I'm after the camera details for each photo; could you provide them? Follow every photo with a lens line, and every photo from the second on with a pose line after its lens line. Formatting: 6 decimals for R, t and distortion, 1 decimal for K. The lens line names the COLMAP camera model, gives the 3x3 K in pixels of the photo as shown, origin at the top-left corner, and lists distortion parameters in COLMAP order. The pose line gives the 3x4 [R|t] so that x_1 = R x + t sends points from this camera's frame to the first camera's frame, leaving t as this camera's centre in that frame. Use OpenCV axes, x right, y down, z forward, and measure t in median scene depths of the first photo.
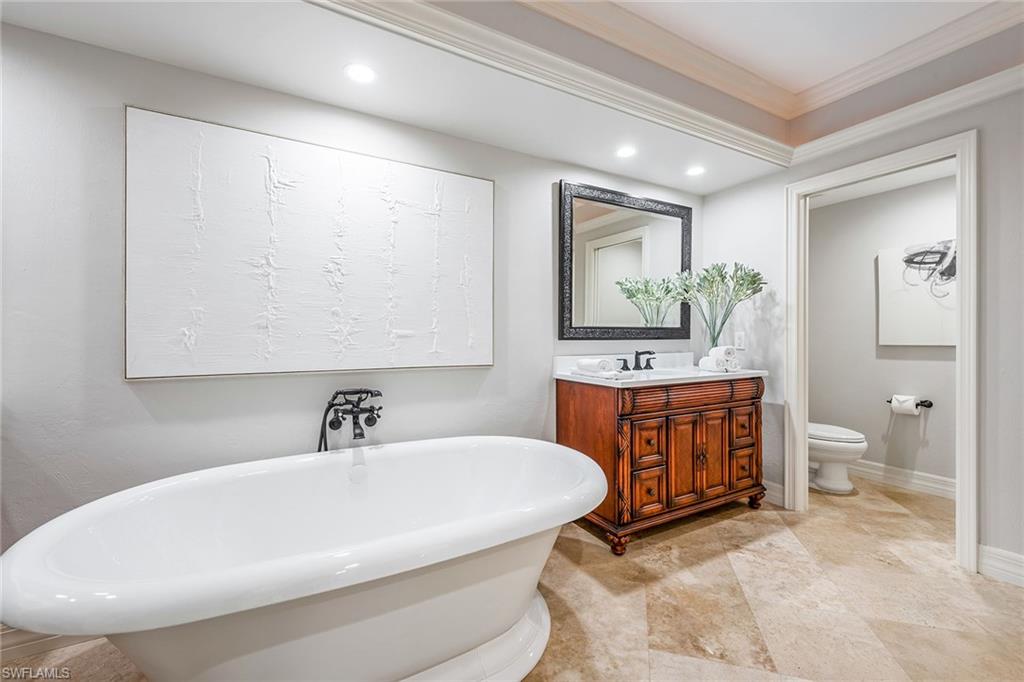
lens RADIAL K [[420.6, 0, 513.2], [0, 420.6, 336.0], [0, 0, 1]] dist [0.001234, 0.000046]
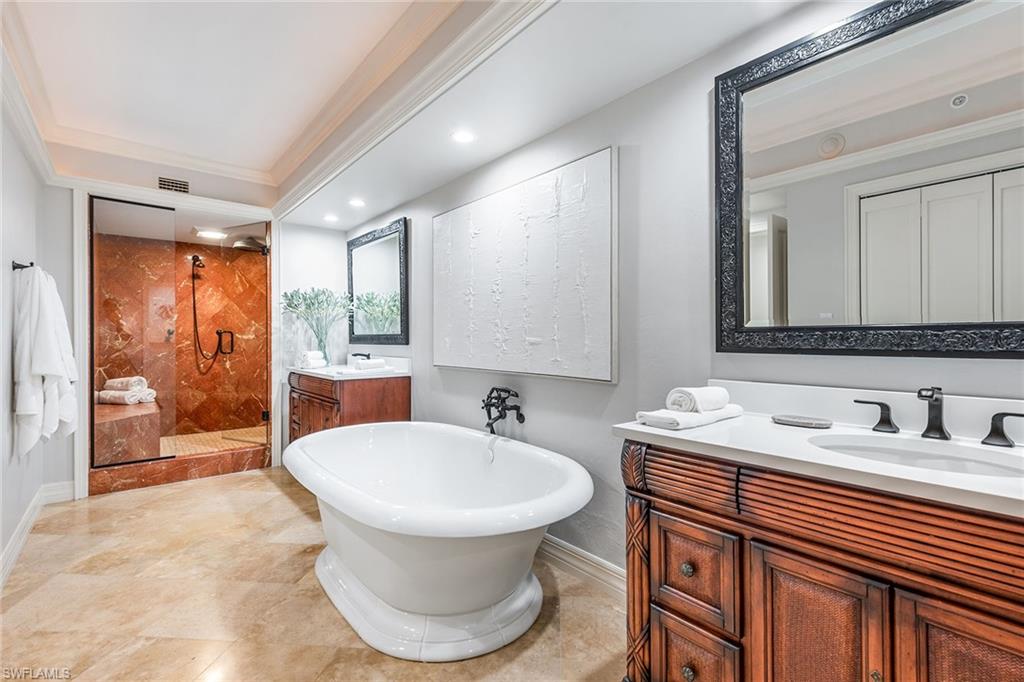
lens RADIAL K [[457.5, 0, 511.5], [0, 457.5, 336.7], [0, 0, 1]] dist [0.000602, -0.000254]
pose [[0.178380, -0.005291, -0.983947, 0.817372], [0.003113, 0.999984, -0.004813, -0.010762], [0.983957, -0.002205, 0.178394, 0.715483]]
